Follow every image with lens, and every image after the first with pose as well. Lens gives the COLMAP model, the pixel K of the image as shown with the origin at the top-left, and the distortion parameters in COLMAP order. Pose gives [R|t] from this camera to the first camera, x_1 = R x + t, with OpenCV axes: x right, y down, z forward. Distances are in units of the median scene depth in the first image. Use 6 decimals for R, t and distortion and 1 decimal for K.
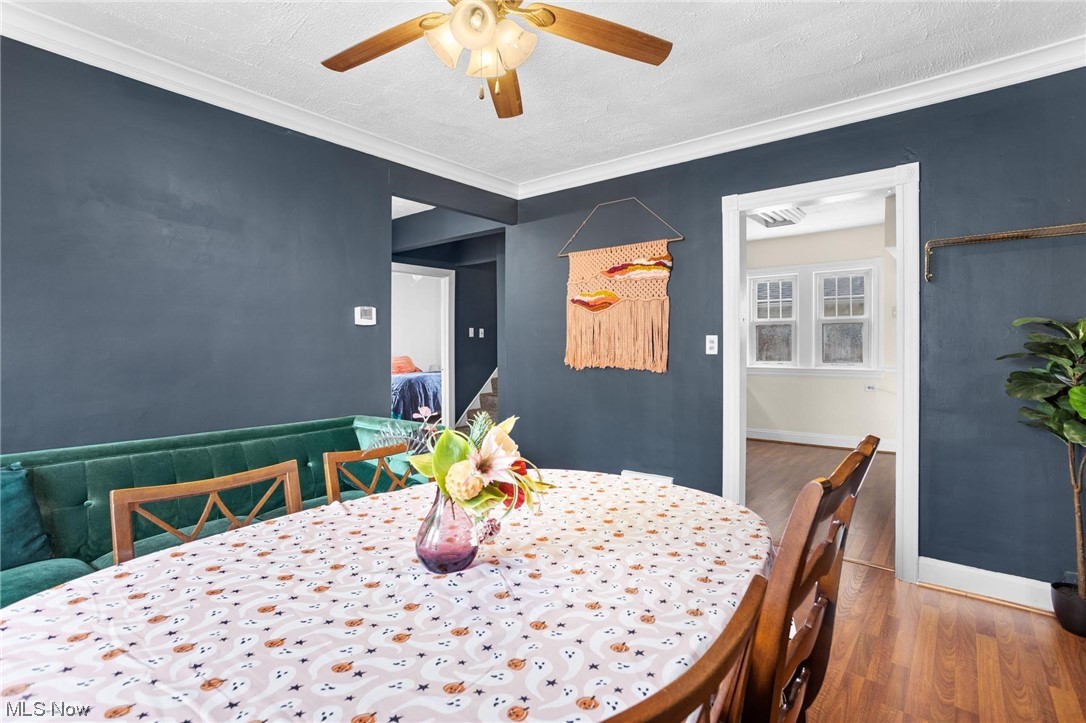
lens RADIAL K [[526.1, 0, 546.4], [0, 526.1, 349.6], [0, 0, 1]] dist [-0.049782, 0.028098]
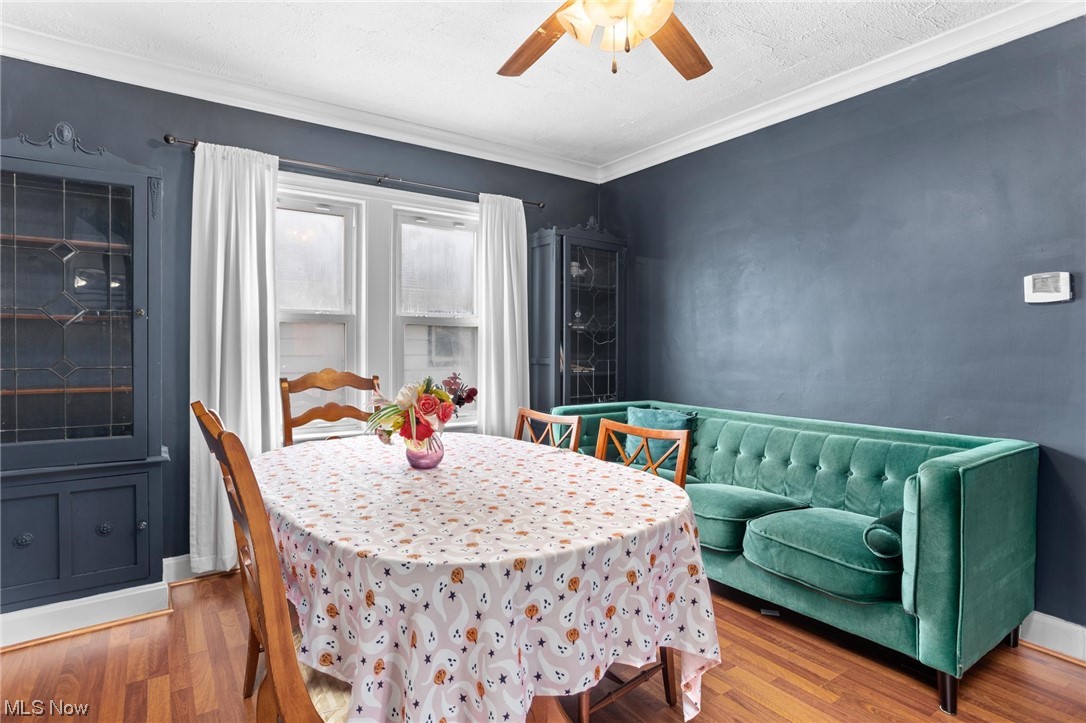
lens RADIAL K [[565.7, 0, 540.5], [0, 565.7, 348.8], [0, 0, 1]] dist [-0.019402, -0.000069]
pose [[-0.273683, 0.003296, -0.961814, 0.437559], [-0.003520, 0.999984, 0.004429, 0.008409], [0.961814, 0.004597, -0.273667, 0.557556]]
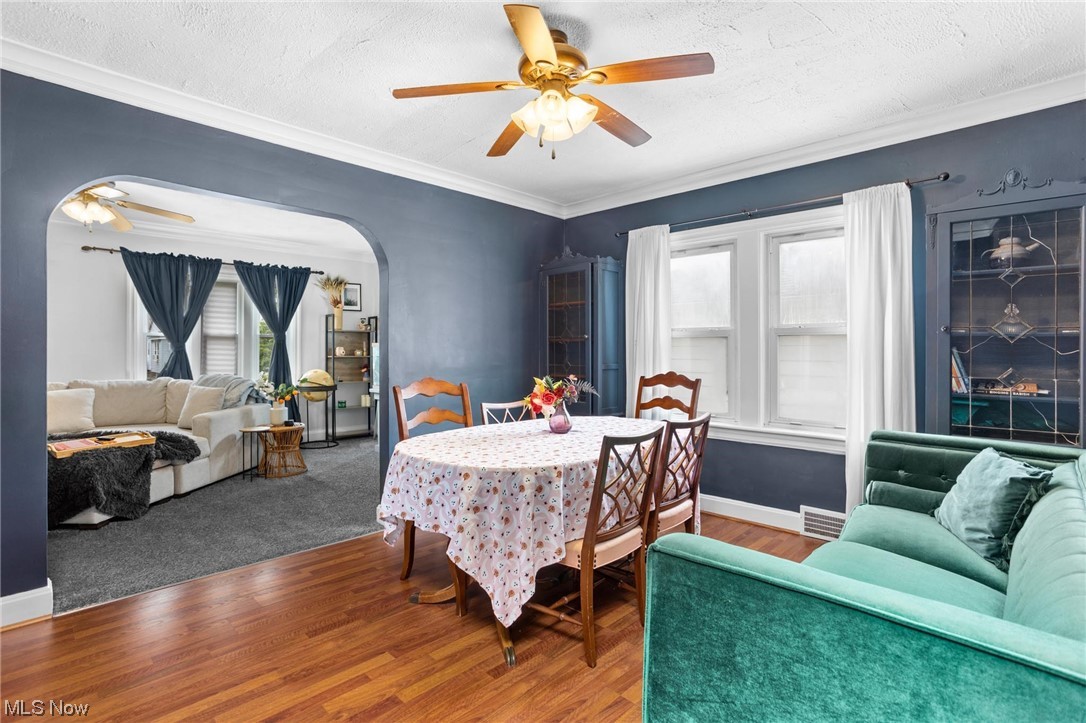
lens RADIAL K [[526.1, 0, 546.4], [0, 526.1, 349.6], [0, 0, 1]] dist [-0.049782, 0.028098]
pose [[-0.995896, -0.001185, 0.090503, -0.088078], [-0.000772, 0.999989, 0.004595, -0.006176], [-0.090507, 0.004507, -0.995886, 1.091558]]
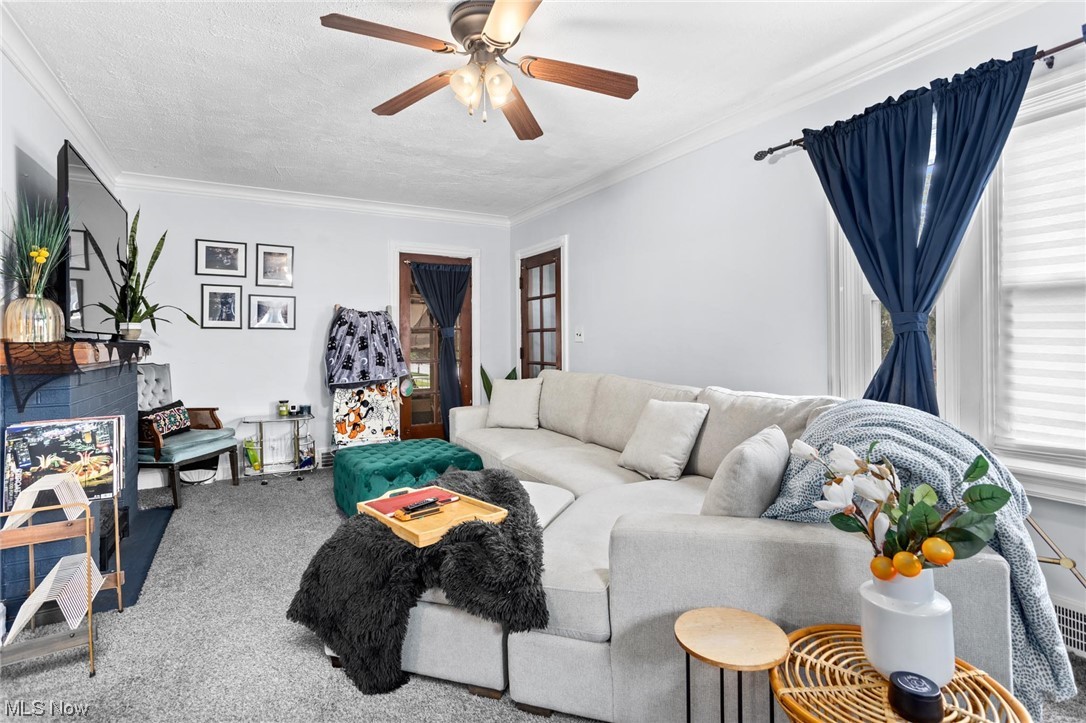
lens RADIAL K [[526.1, 0, 546.4], [0, 526.1, 349.6], [0, 0, 1]] dist [-0.049782, 0.028098]
pose [[0.359362, -0.014755, 0.933082, 0.426942], [0.018469, 0.999792, 0.008697, 0.013306], [-0.933016, 0.014107, 0.359559, -0.202275]]
